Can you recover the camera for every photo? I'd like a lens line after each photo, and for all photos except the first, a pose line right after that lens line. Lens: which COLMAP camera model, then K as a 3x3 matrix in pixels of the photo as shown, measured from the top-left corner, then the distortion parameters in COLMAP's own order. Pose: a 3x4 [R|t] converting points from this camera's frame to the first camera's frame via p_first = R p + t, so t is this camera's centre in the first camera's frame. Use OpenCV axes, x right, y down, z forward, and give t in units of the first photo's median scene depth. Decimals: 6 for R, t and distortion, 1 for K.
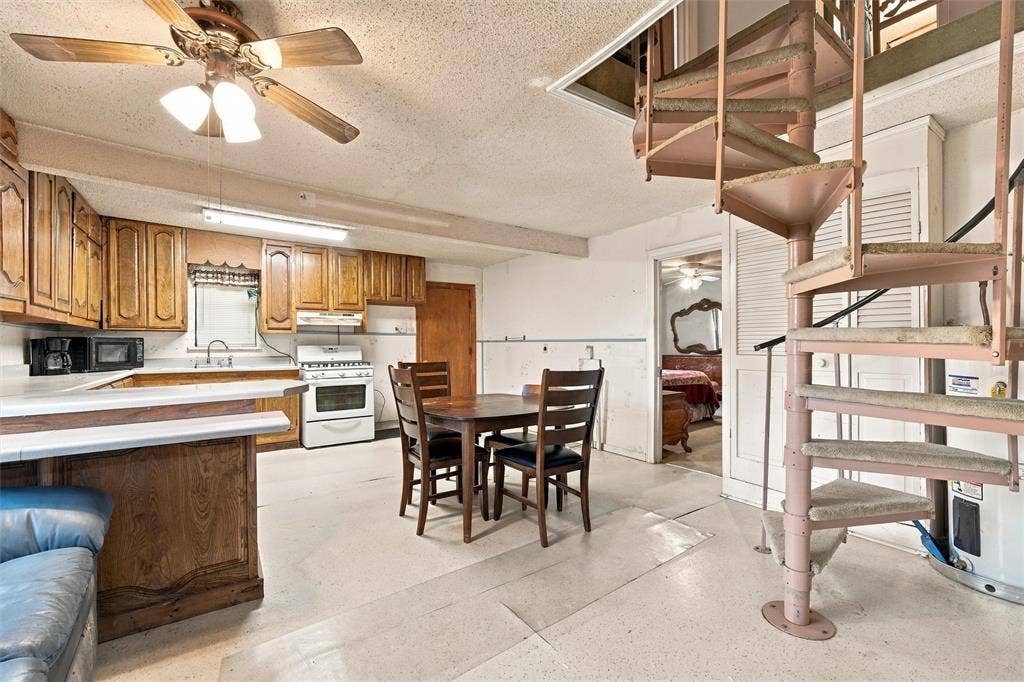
lens RADIAL K [[433.8, 0, 512.0], [0, 433.8, 341.0], [0, 0, 1]] dist [-0.001120, -0.000043]
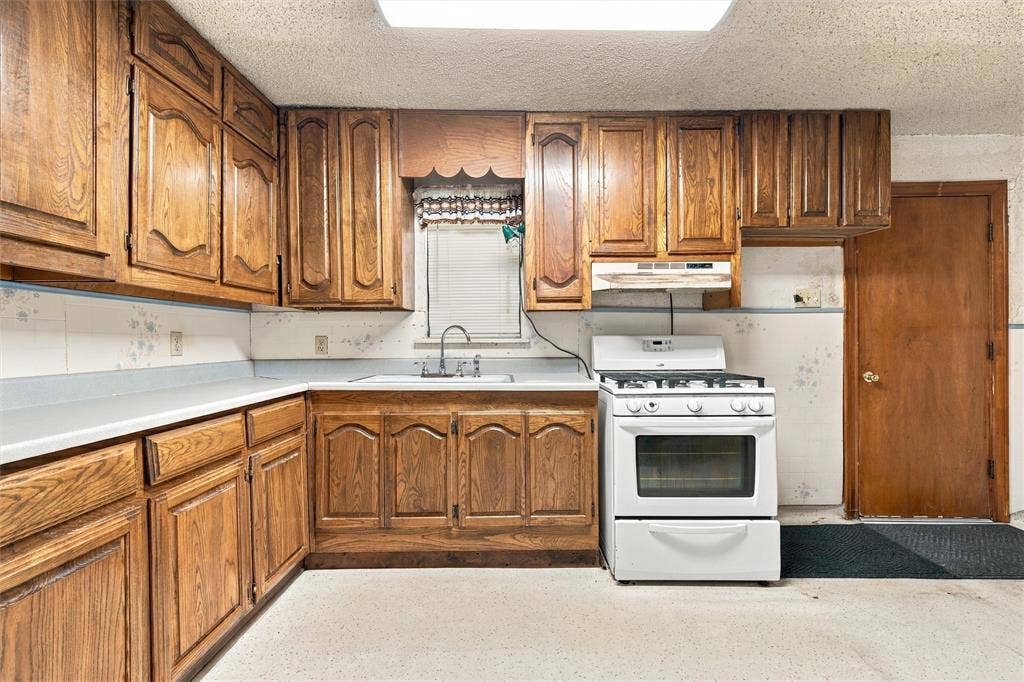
lens RADIAL K [[455.5, 0, 512.0], [0, 455.5, 341.0], [0, 0, 1]] dist [0.001012, 0.000300]
pose [[0.813451, 0.002923, -0.581626, -0.280061], [0.004857, 0.999918, 0.011819, 0.009846], [0.581613, -0.012439, 0.813370, 0.548933]]
